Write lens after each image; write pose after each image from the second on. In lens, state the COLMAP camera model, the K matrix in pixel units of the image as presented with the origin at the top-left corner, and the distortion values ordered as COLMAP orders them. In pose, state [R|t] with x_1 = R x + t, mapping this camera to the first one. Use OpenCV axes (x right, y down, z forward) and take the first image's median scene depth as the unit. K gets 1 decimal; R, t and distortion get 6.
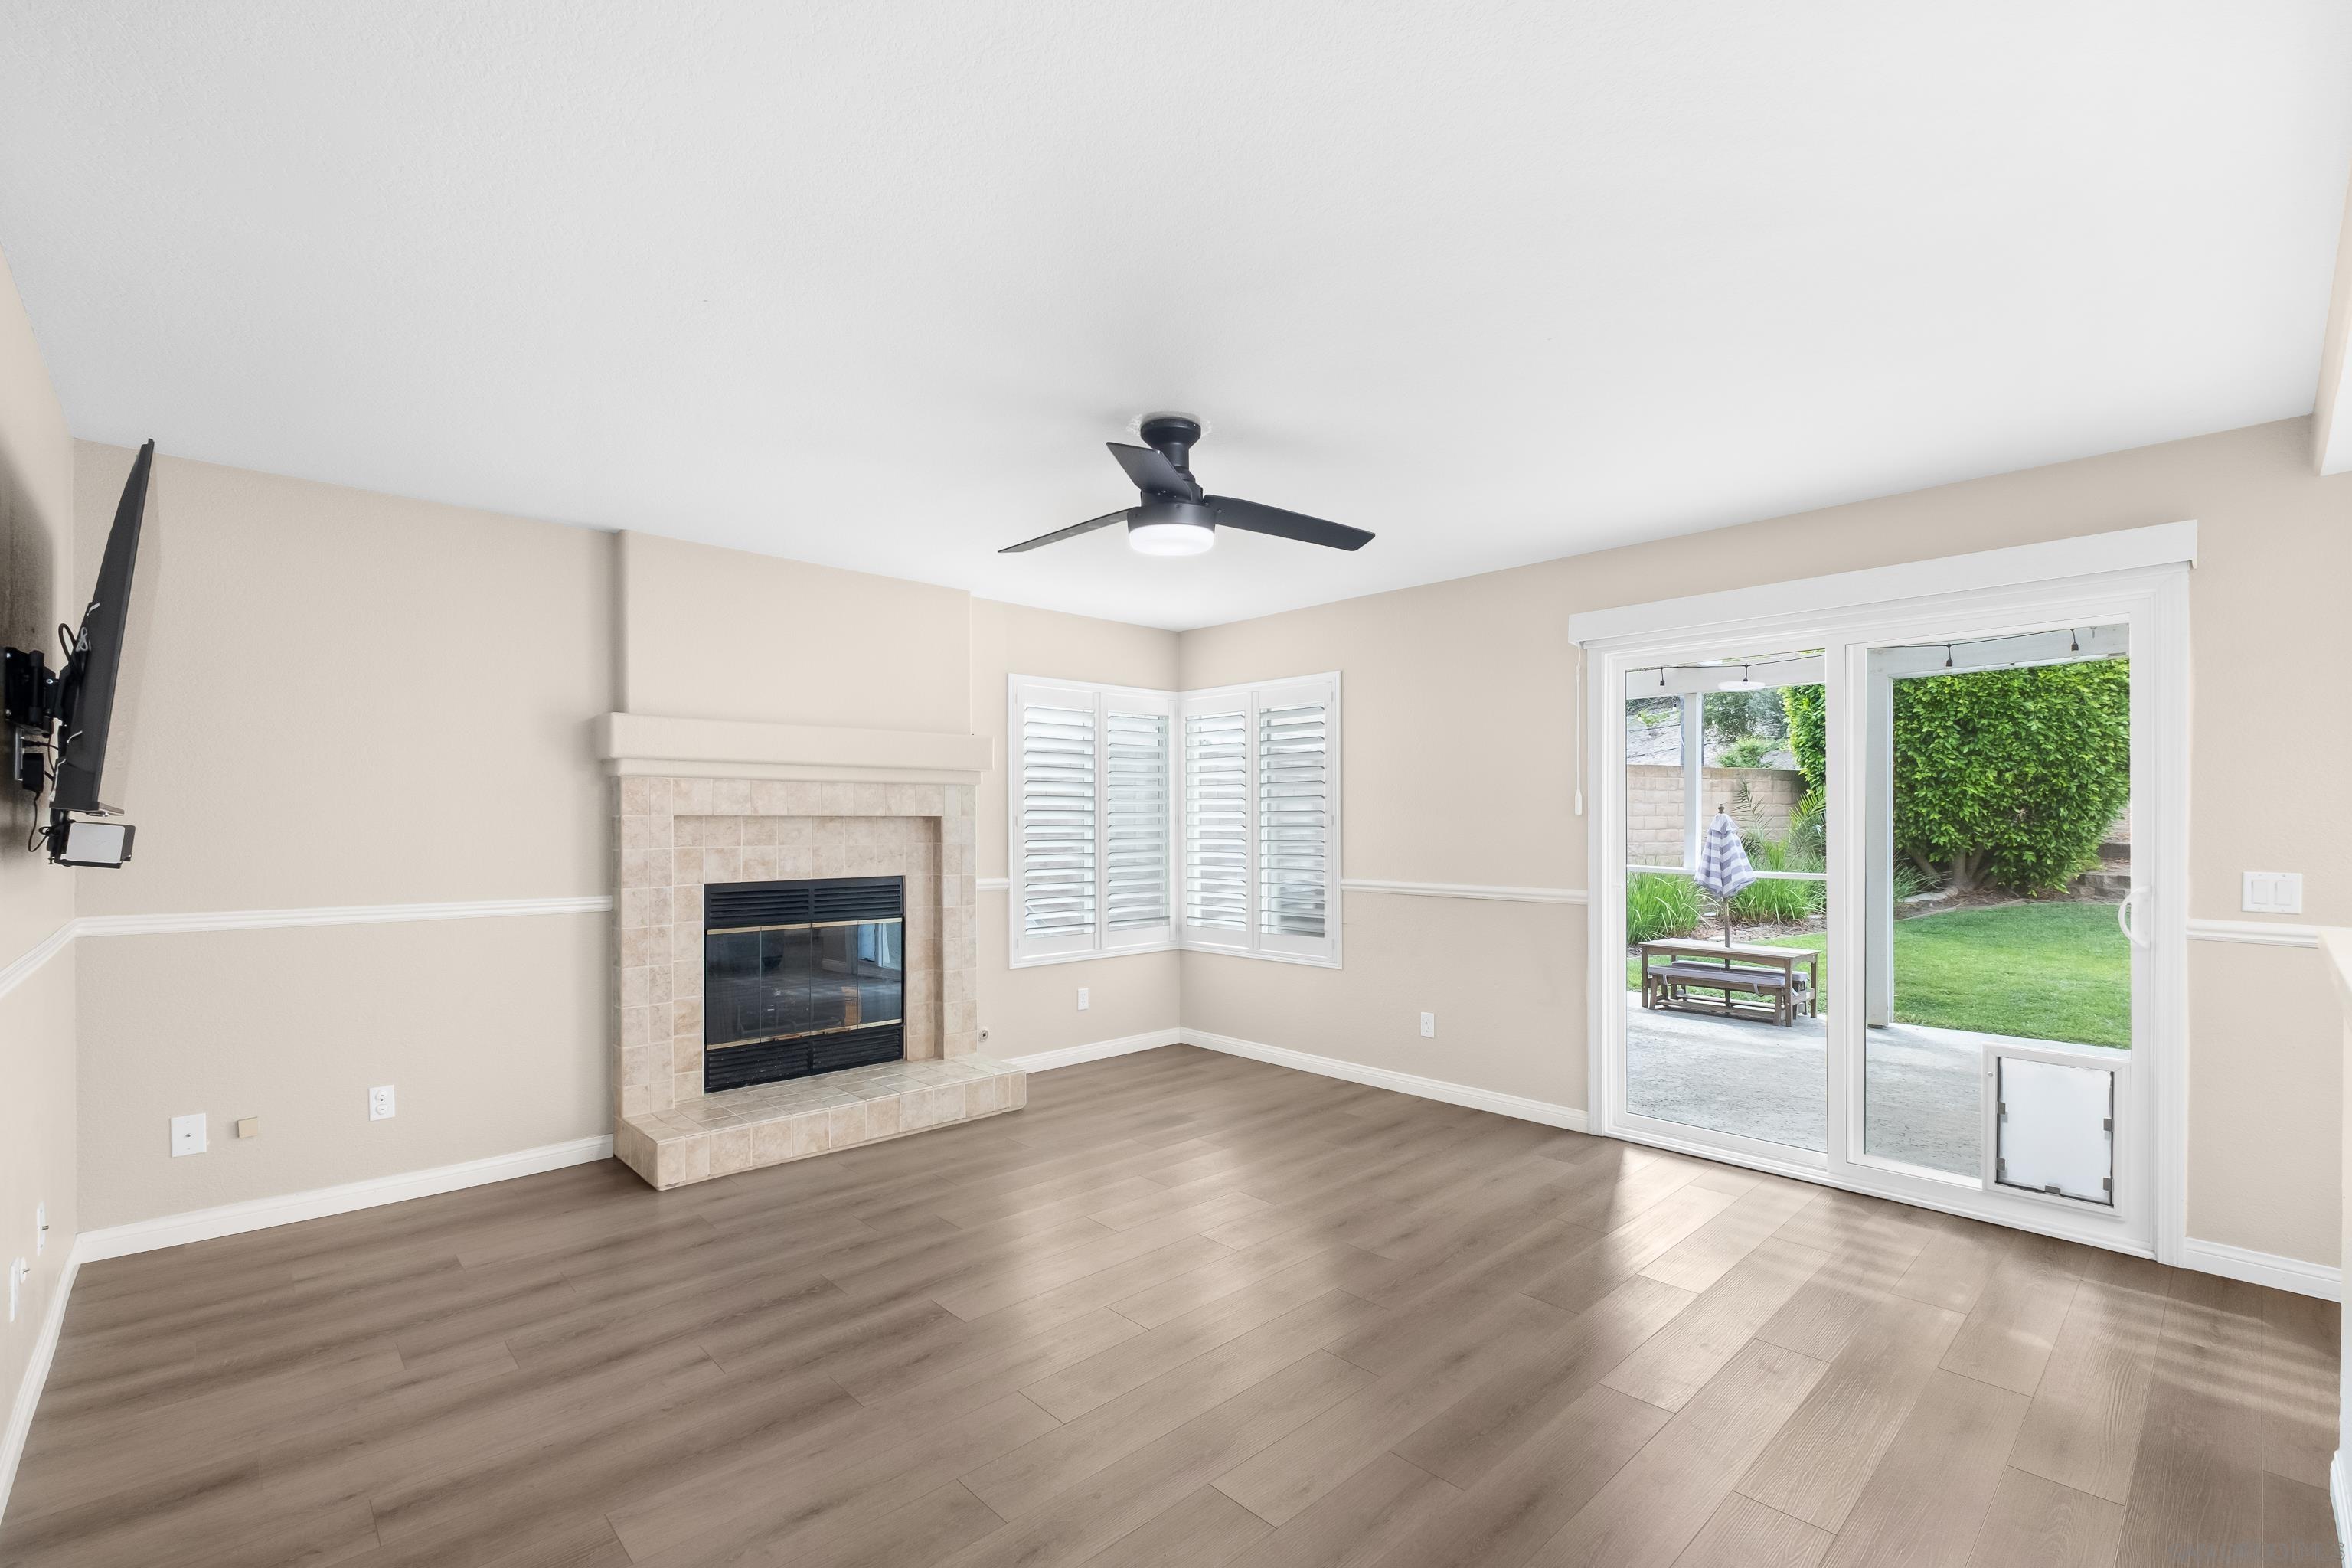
lens RADIAL K [[1034.1, 0, 1174.7], [0, 1034.1, 815.4], [0, 0, 1]] dist [-0.004908, -0.000148]
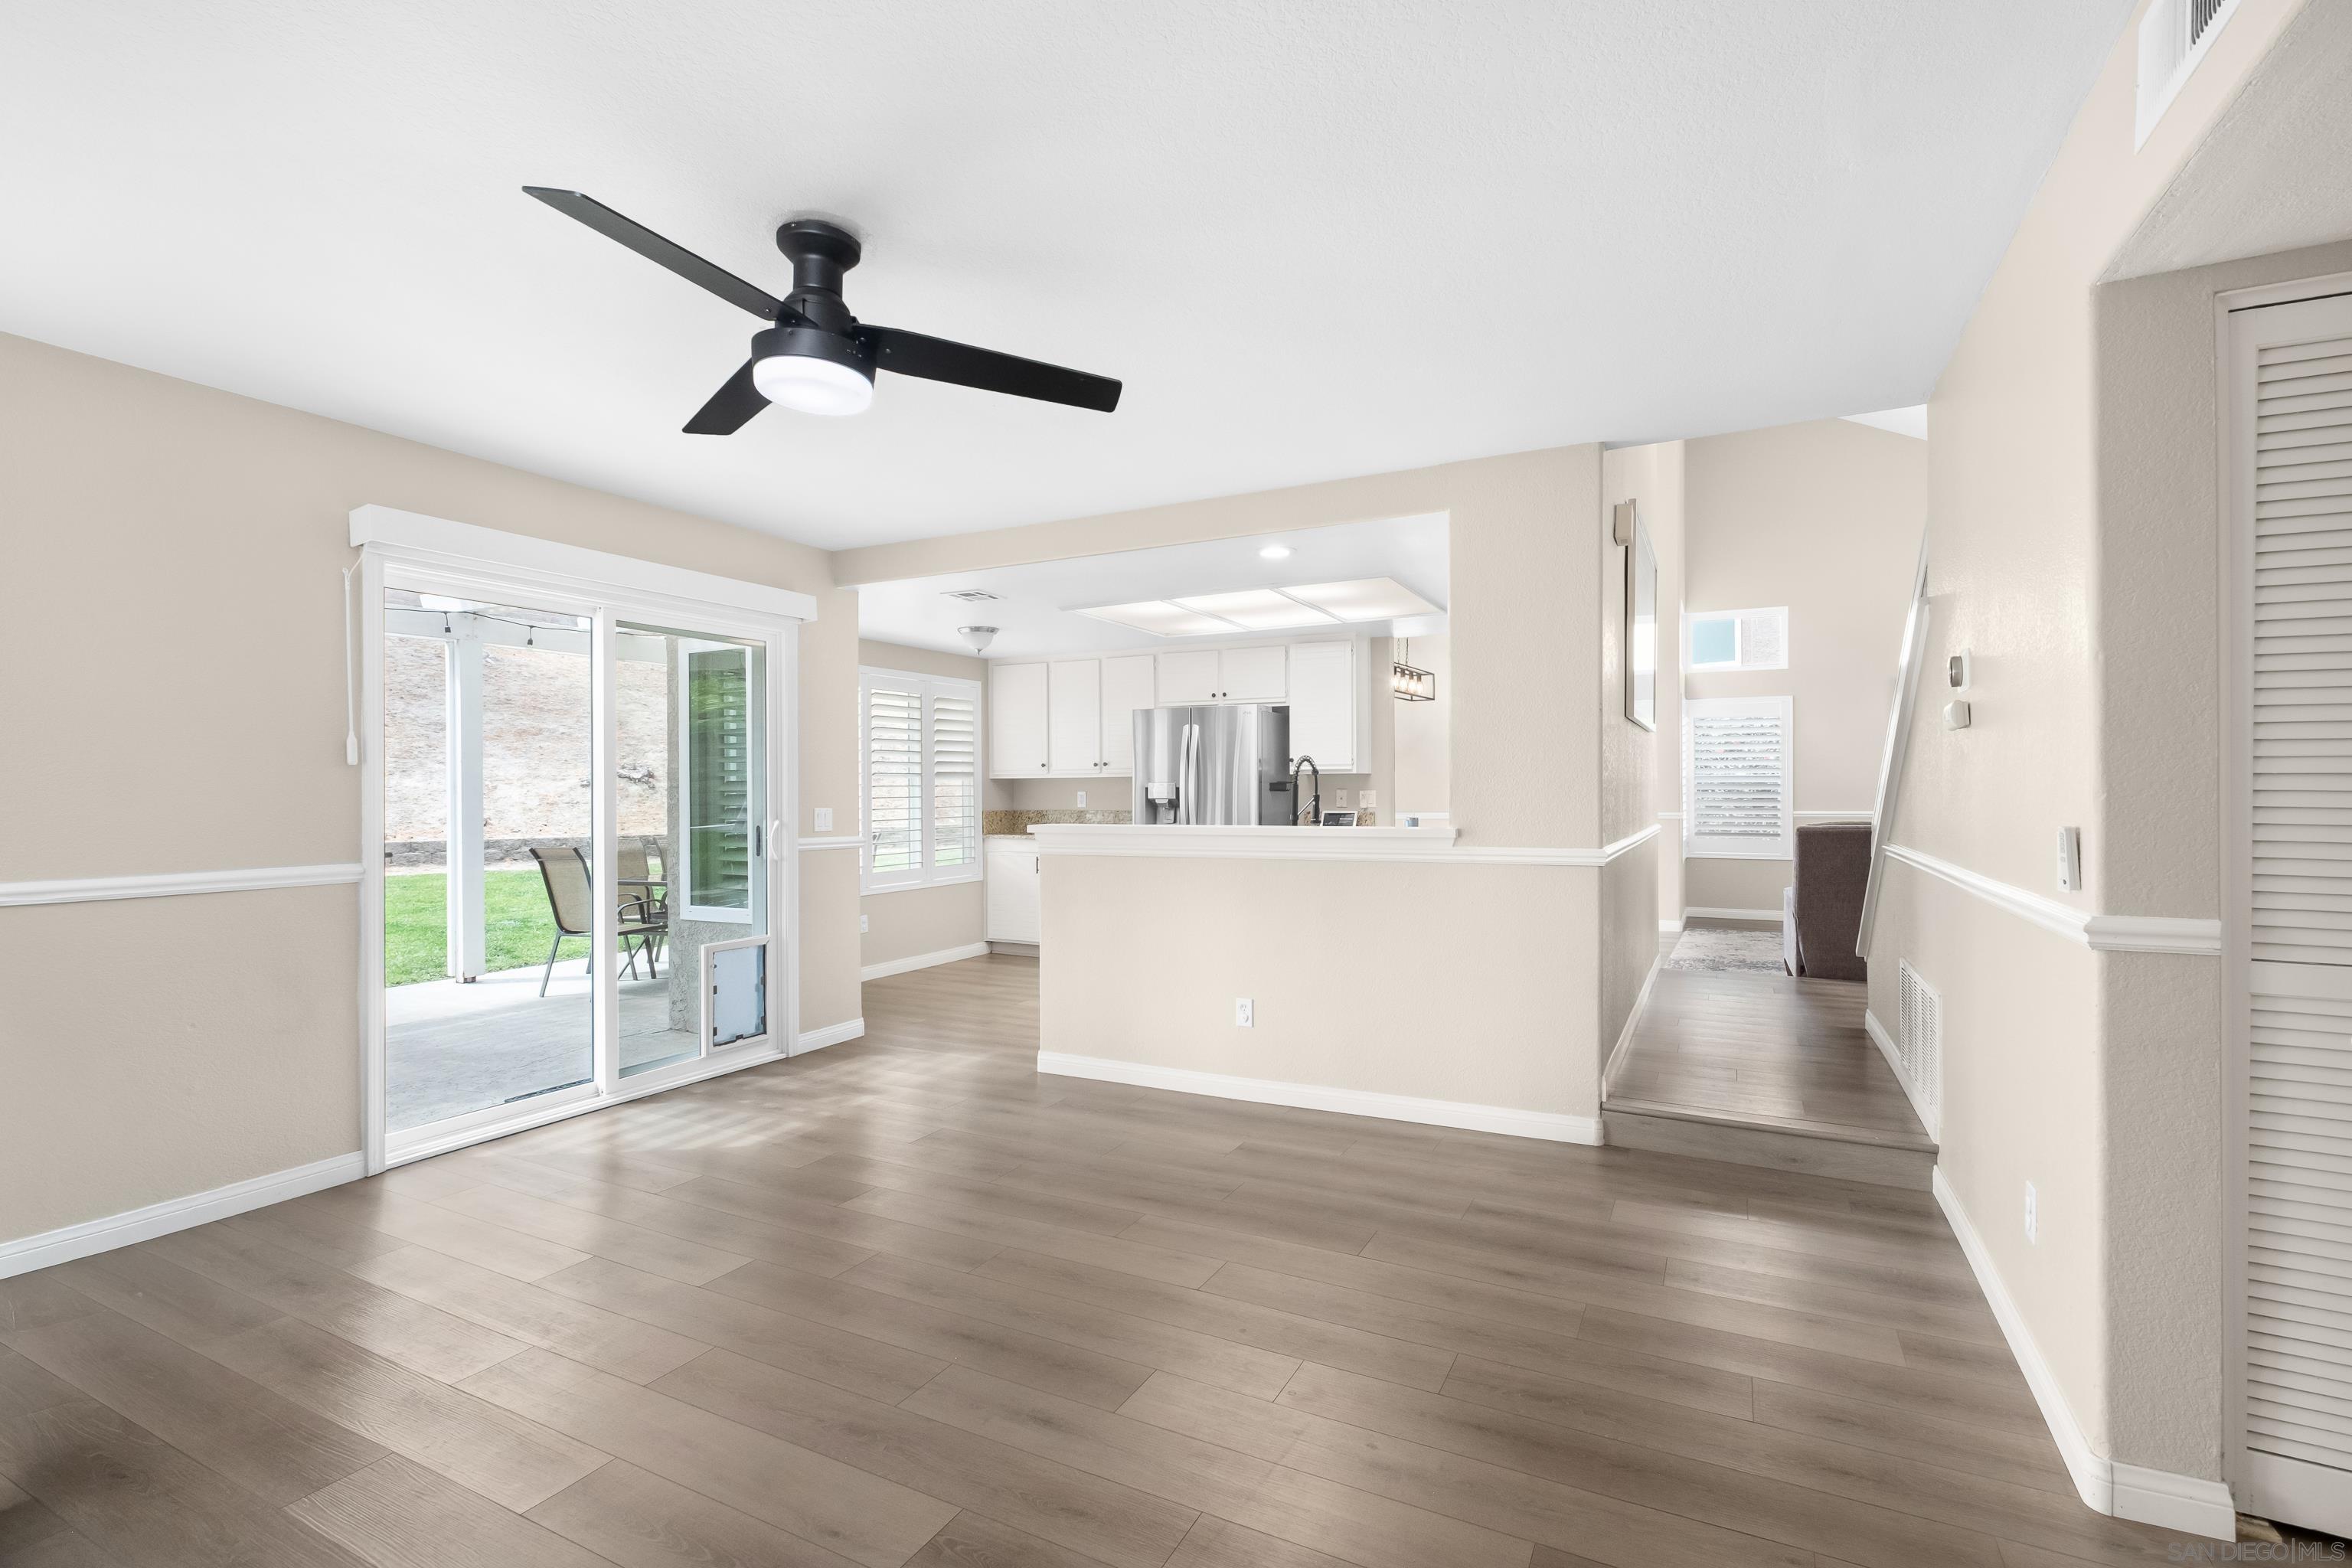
lens RADIAL K [[1069.8, 0, 1174.8], [0, 1069.8, 789.3], [0, 0, 1]] dist [0.009505, -0.000285]
pose [[-0.325620, 0.003176, 0.945495, -0.568528], [-0.002274, 0.999989, -0.004142, 0.019810], [-0.945498, -0.003499, -0.325609, 0.693437]]
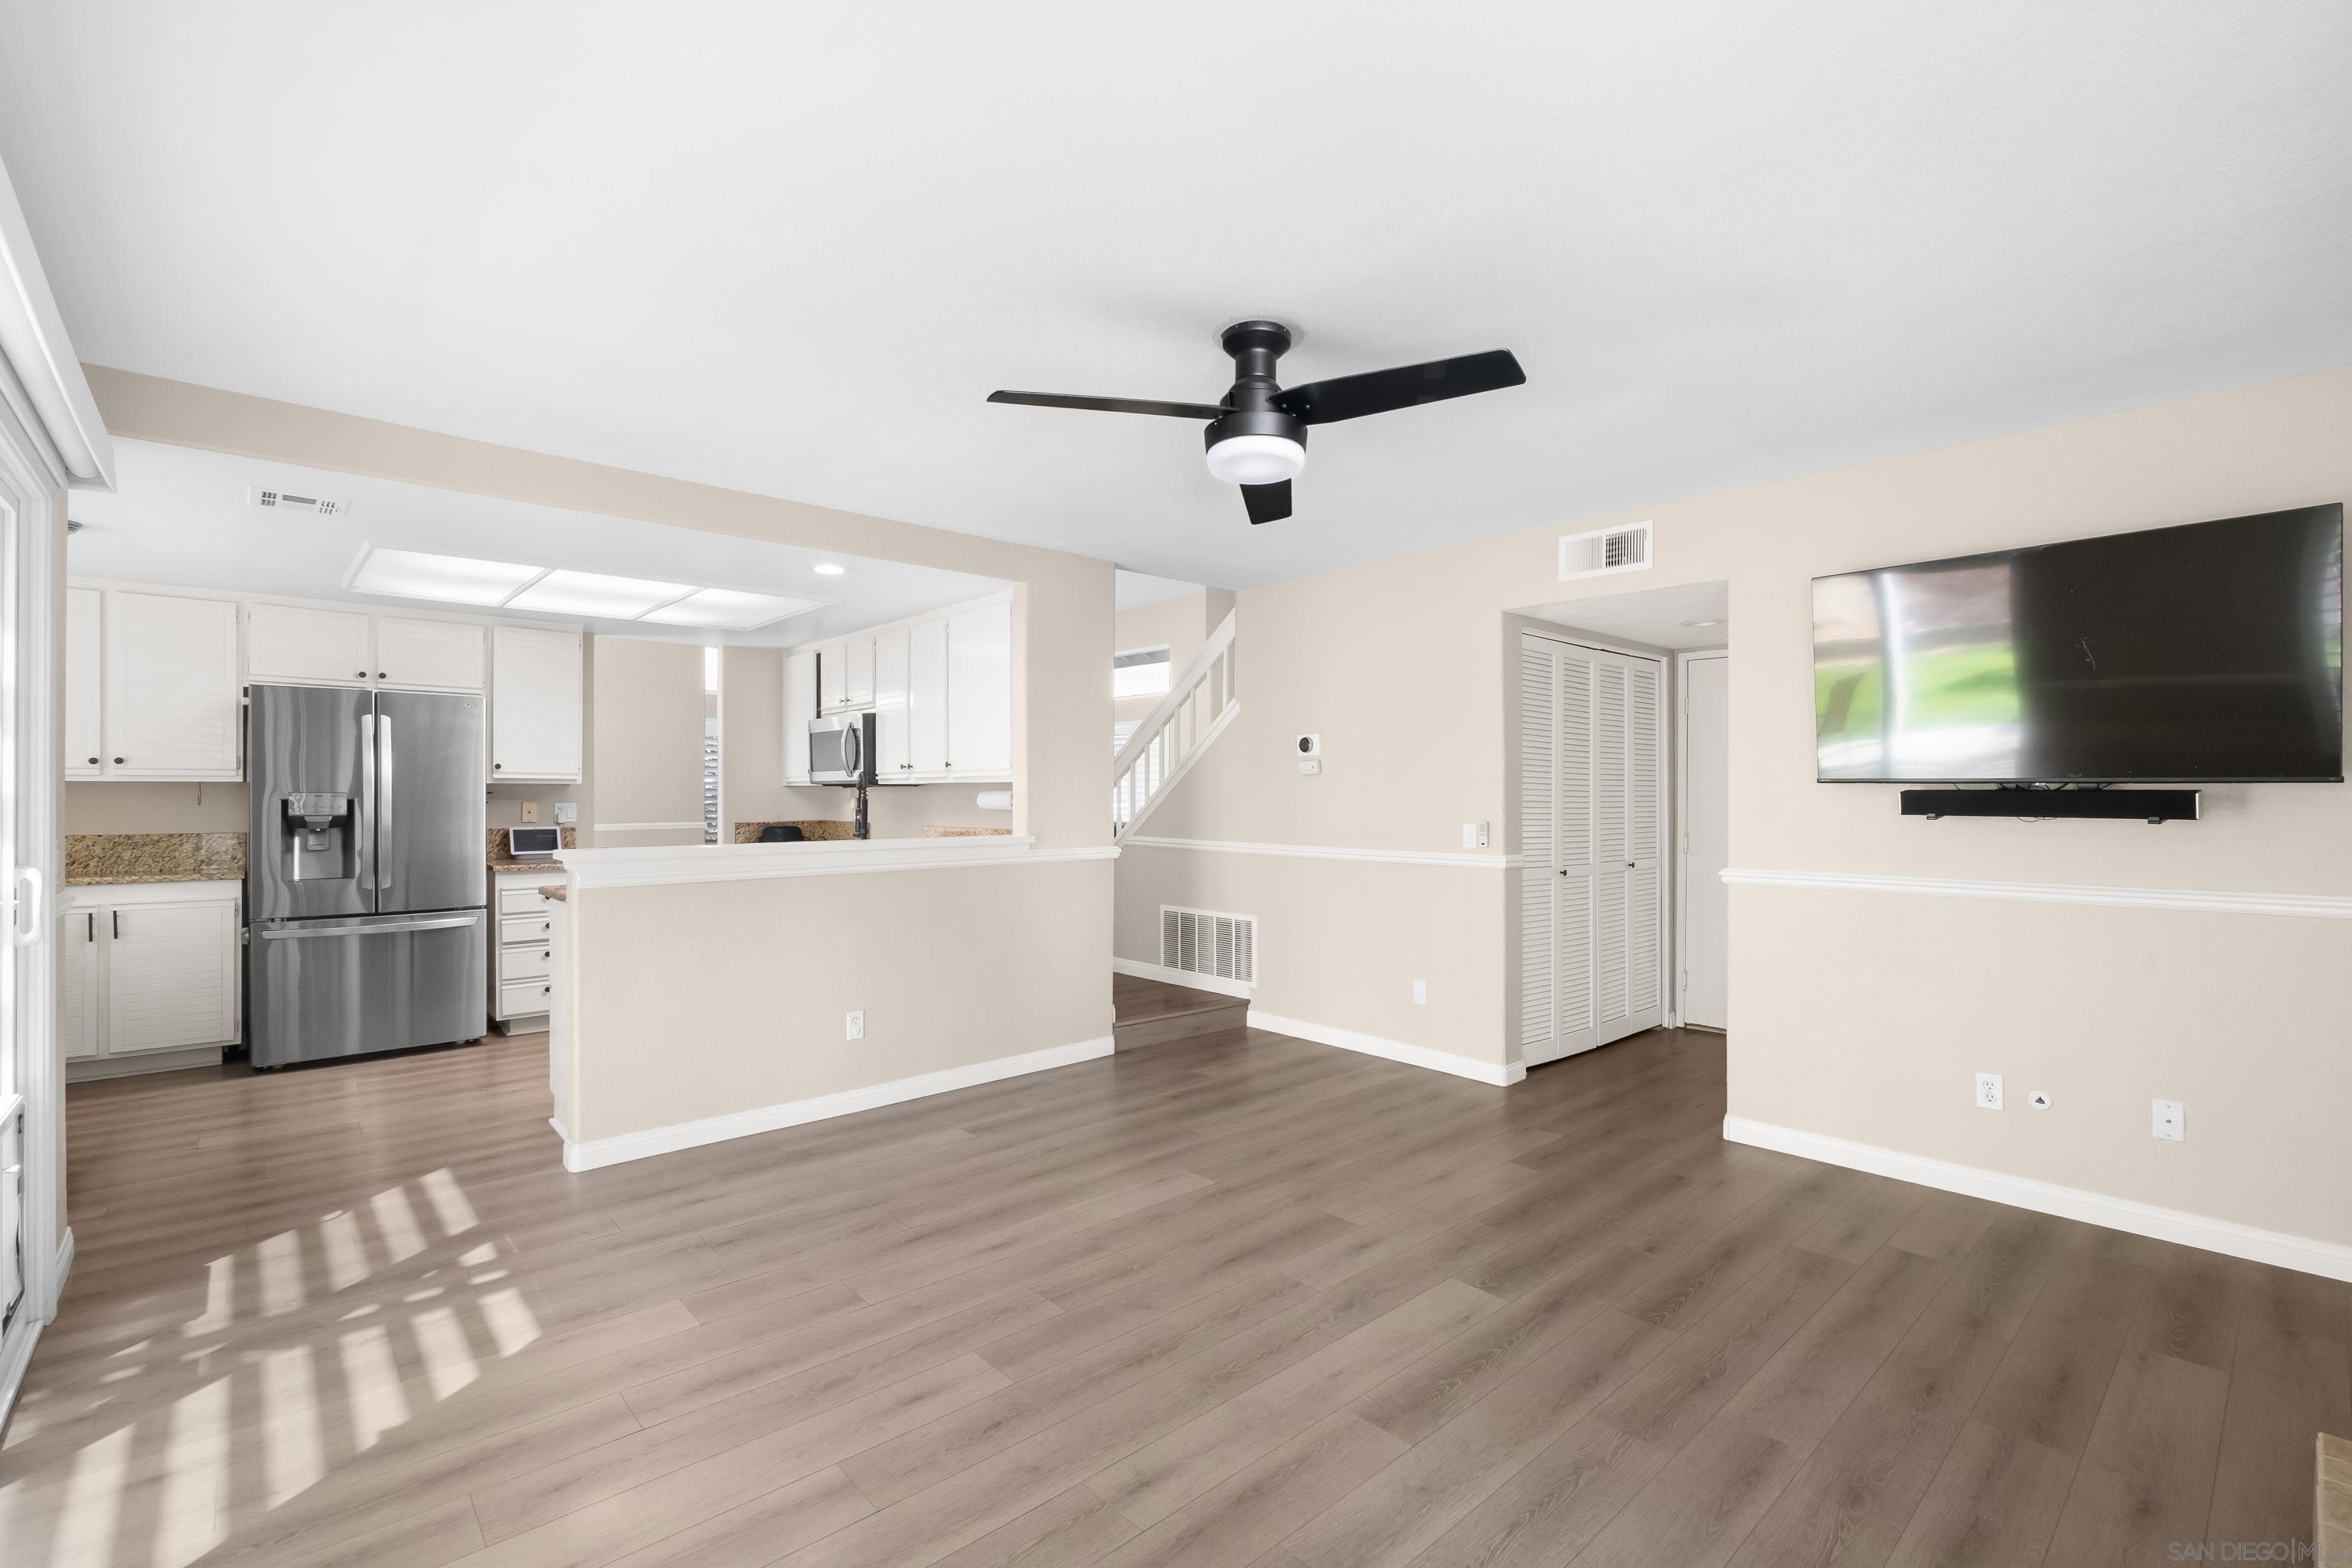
lens RADIAL K [[1043.2, 0, 1195.5], [0, 1043.2, 790.3], [0, 0, 1]] dist [-0.004027, -0.000593]
pose [[-0.999801, -0.000032, 0.019932, 0.019341], [-0.000280, 0.999922, -0.012458, 0.014385], [-0.019930, -0.012461, -0.999724, 1.288364]]
